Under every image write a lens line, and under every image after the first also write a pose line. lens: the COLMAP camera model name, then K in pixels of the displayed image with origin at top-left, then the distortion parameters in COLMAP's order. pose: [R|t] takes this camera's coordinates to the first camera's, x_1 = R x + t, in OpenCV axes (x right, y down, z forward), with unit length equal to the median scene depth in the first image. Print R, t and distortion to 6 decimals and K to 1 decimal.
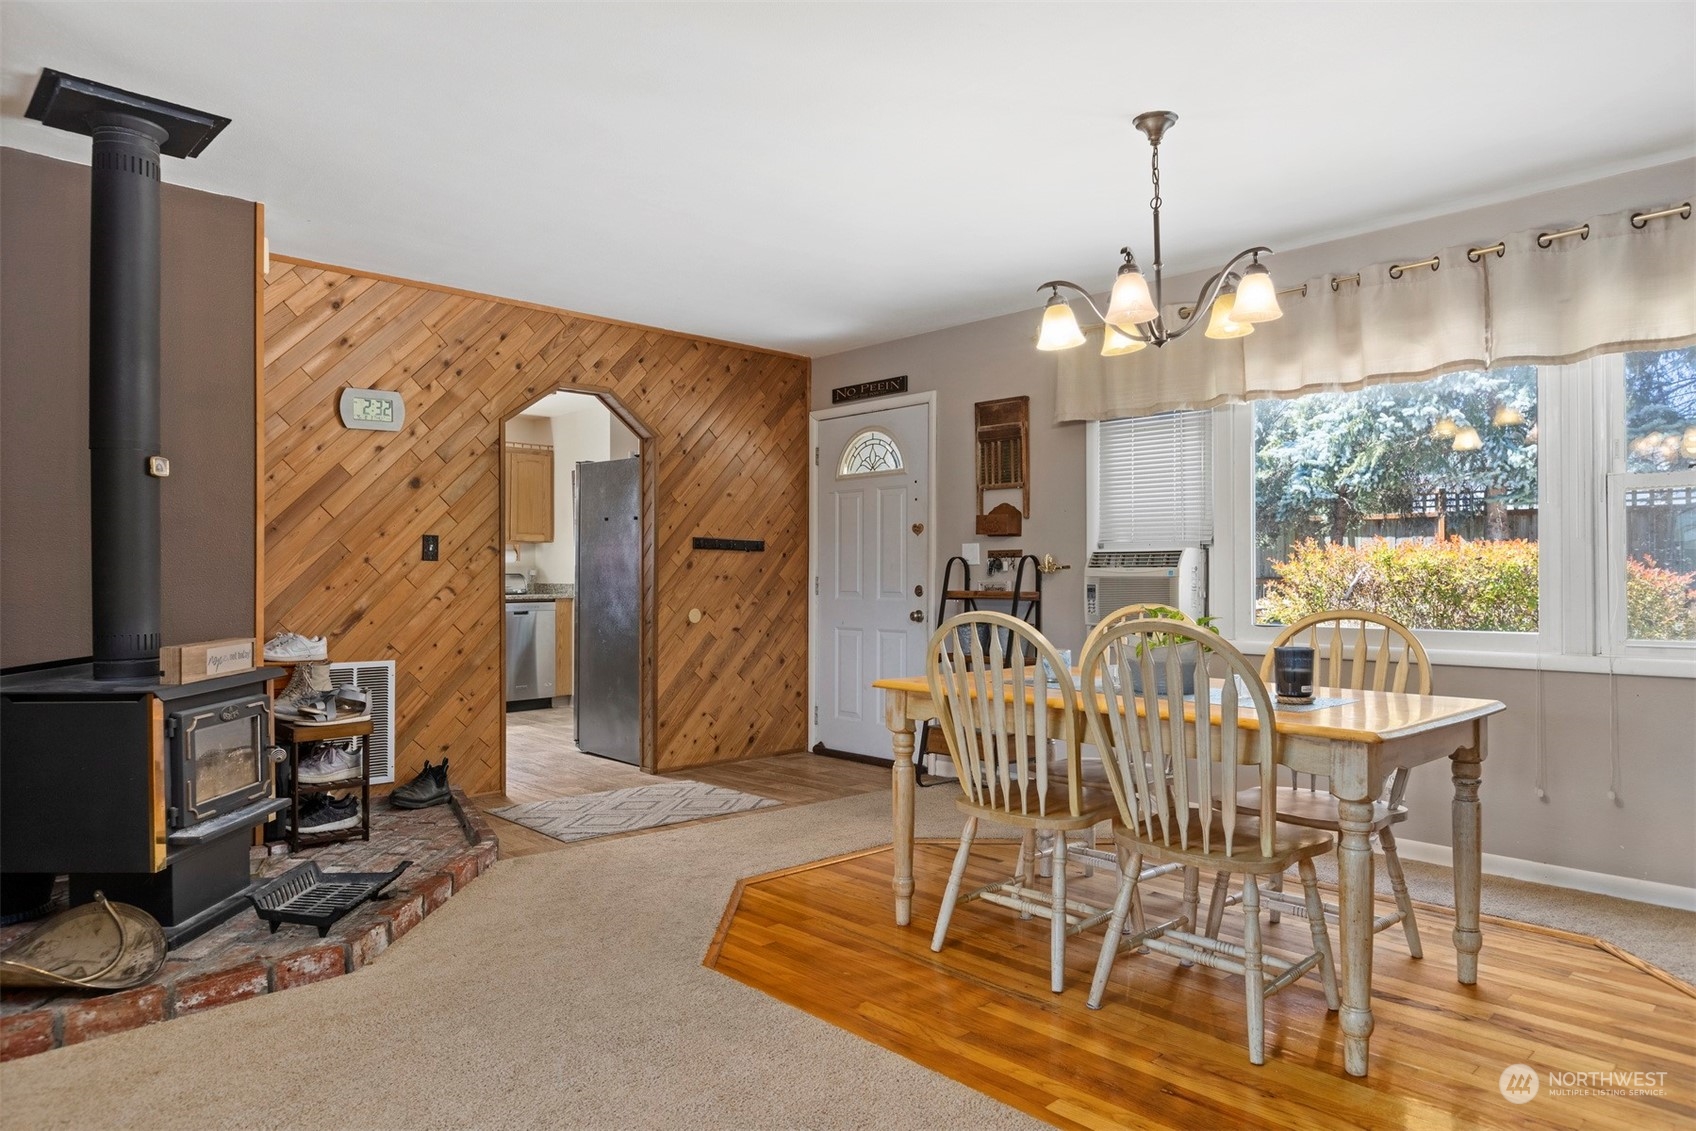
lens RADIAL K [[1076.1, 0, 847.1], [0, 1076.1, 570.1], [0, 0, 1]] dist [0.000208, -0.004903]
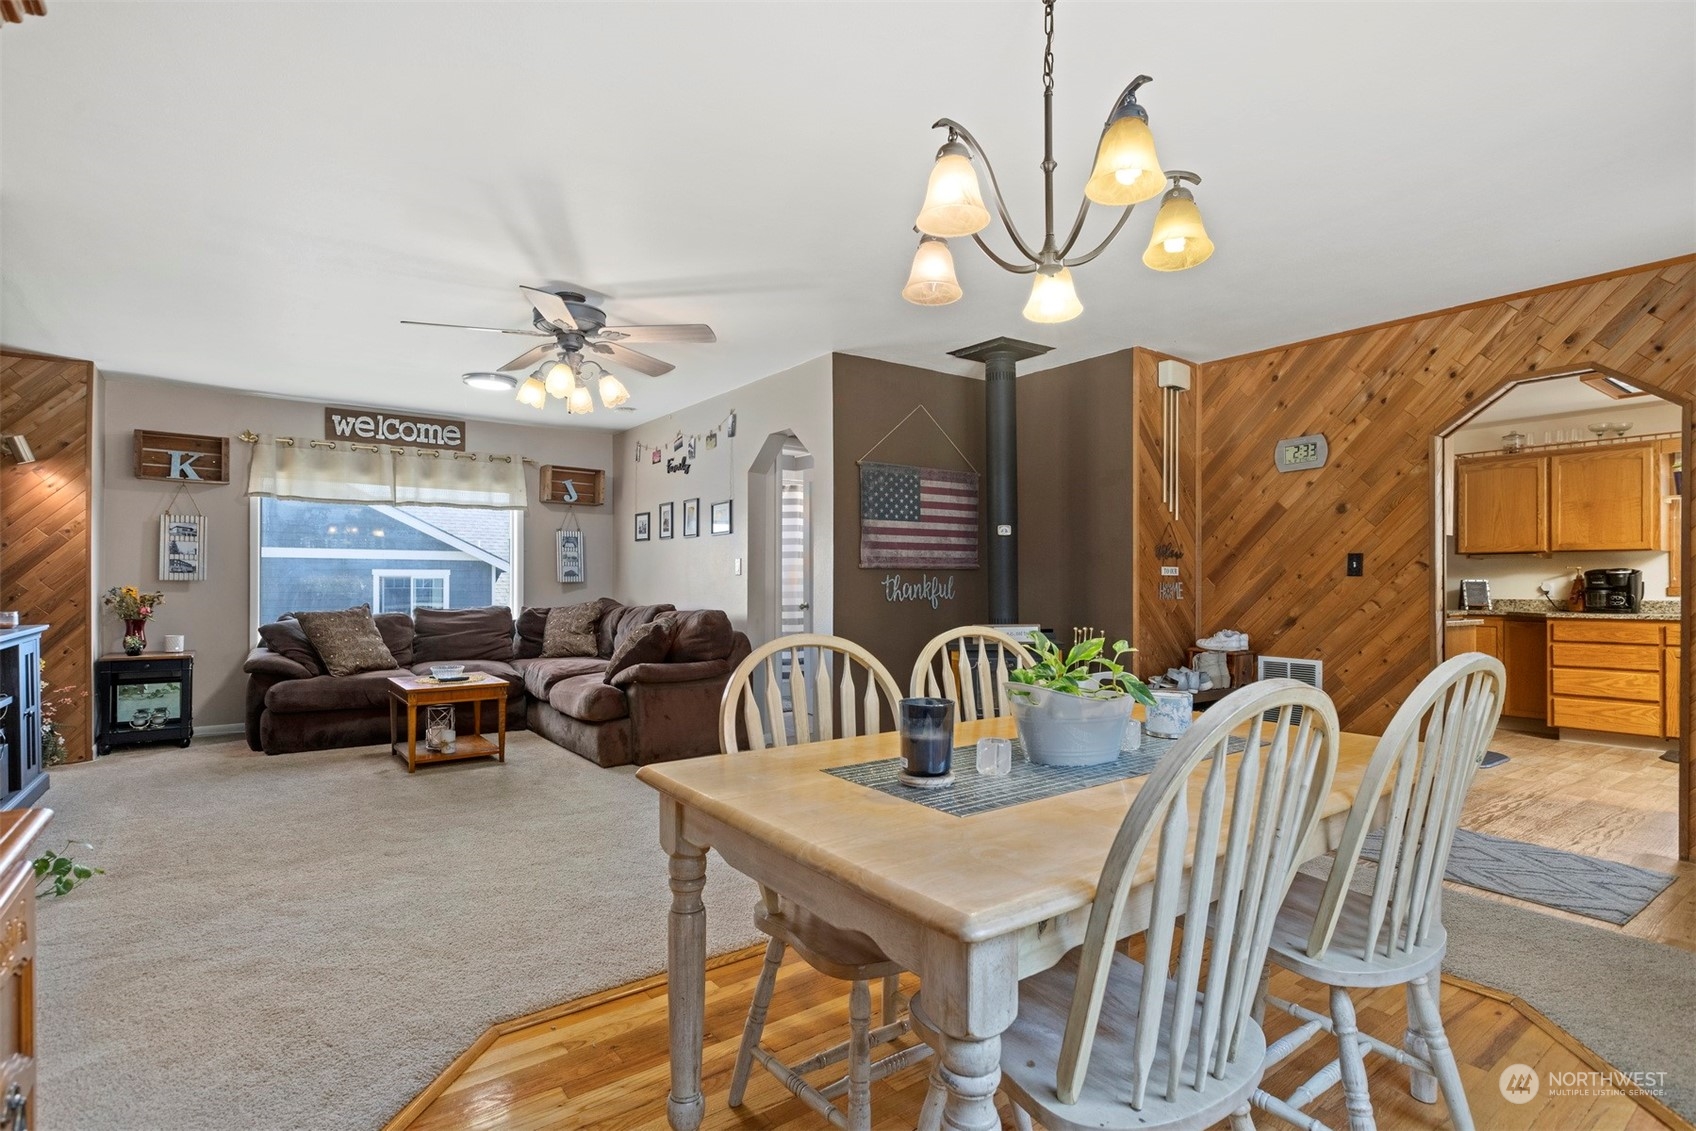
lens RADIAL K [[830.4, 0, 846.2], [0, 830.4, 573.5], [0, 0, 1]] dist [0.000344, 0.000200]
pose [[-0.129334, -0.012844, -0.991518, 0.494307], [0.002460, 0.999909, -0.013273, -0.001183], [0.991598, -0.004156, -0.129291, 0.537544]]
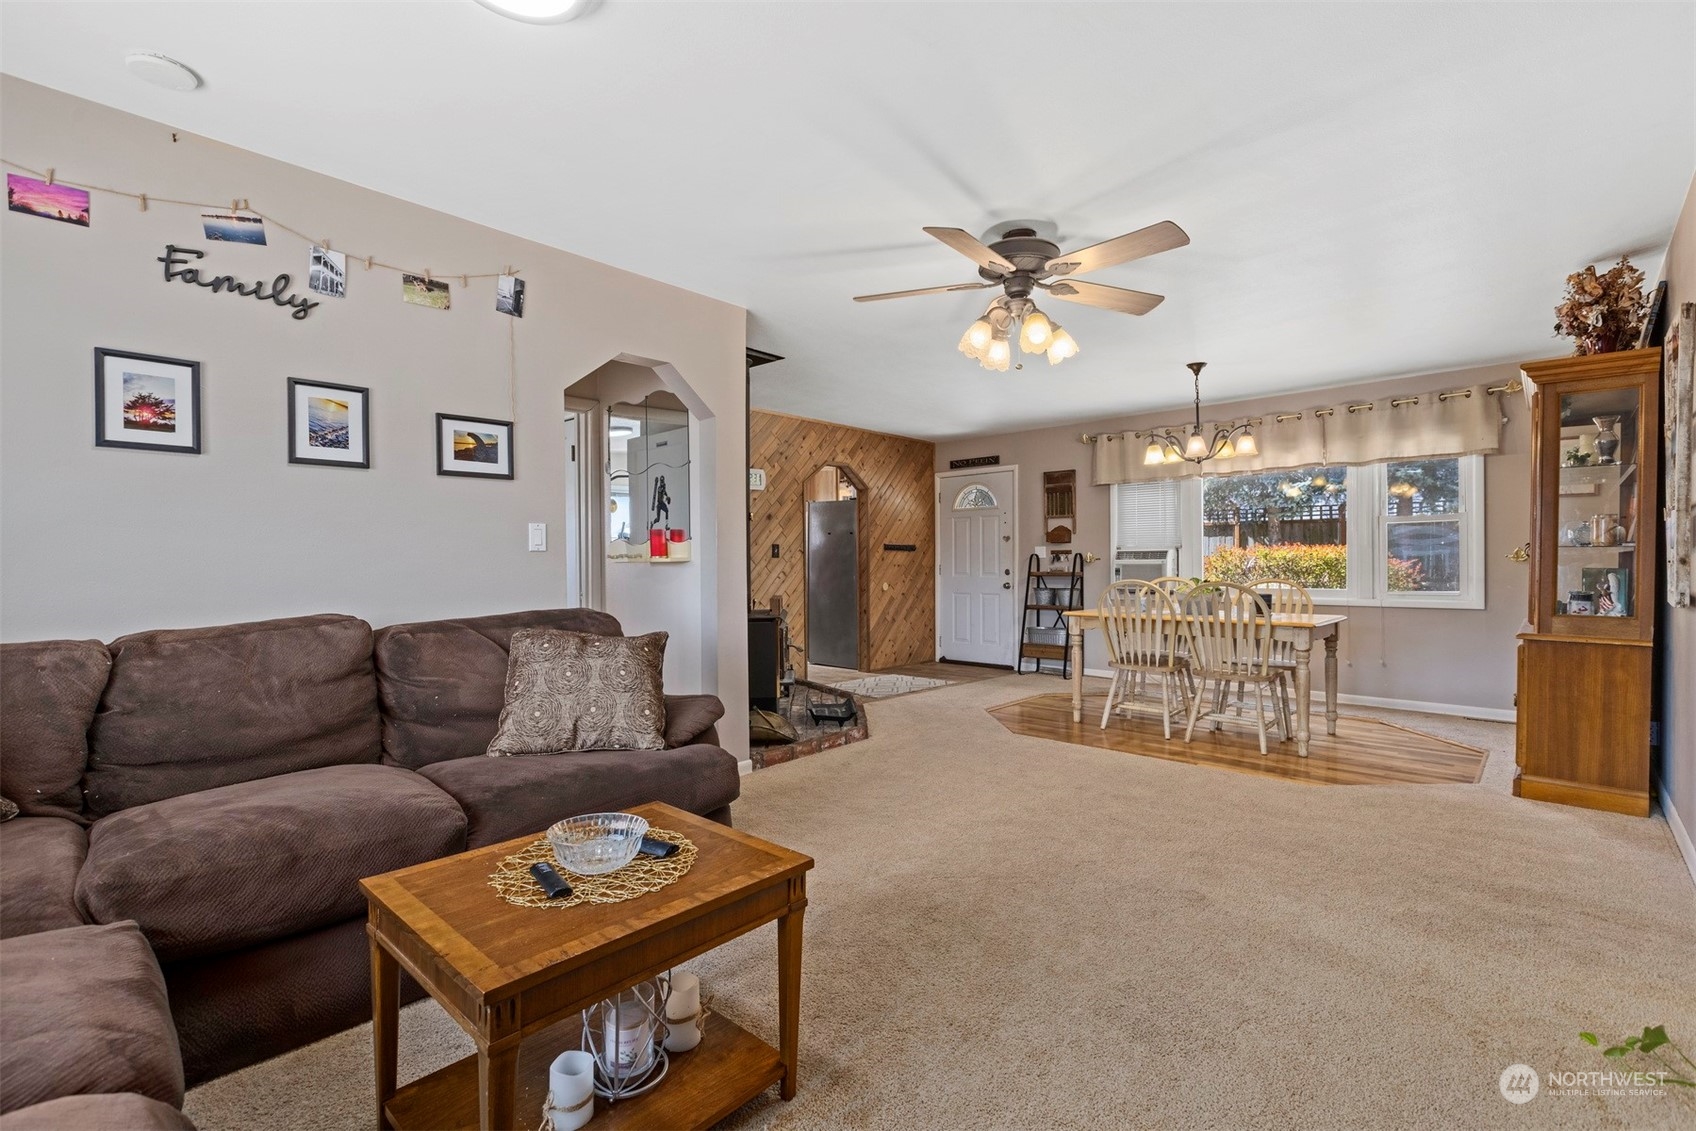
lens RADIAL K [[771.5, 0, 848.4], [0, 771.5, 566.3], [0, 0, 1]] dist [0.001523, 0.000402]
pose [[0.997812, -0.006402, 0.065812, -0.319919], [0.005798, 0.999939, 0.009367, -0.005165], [-0.065868, -0.008965, 0.997788, -0.336348]]
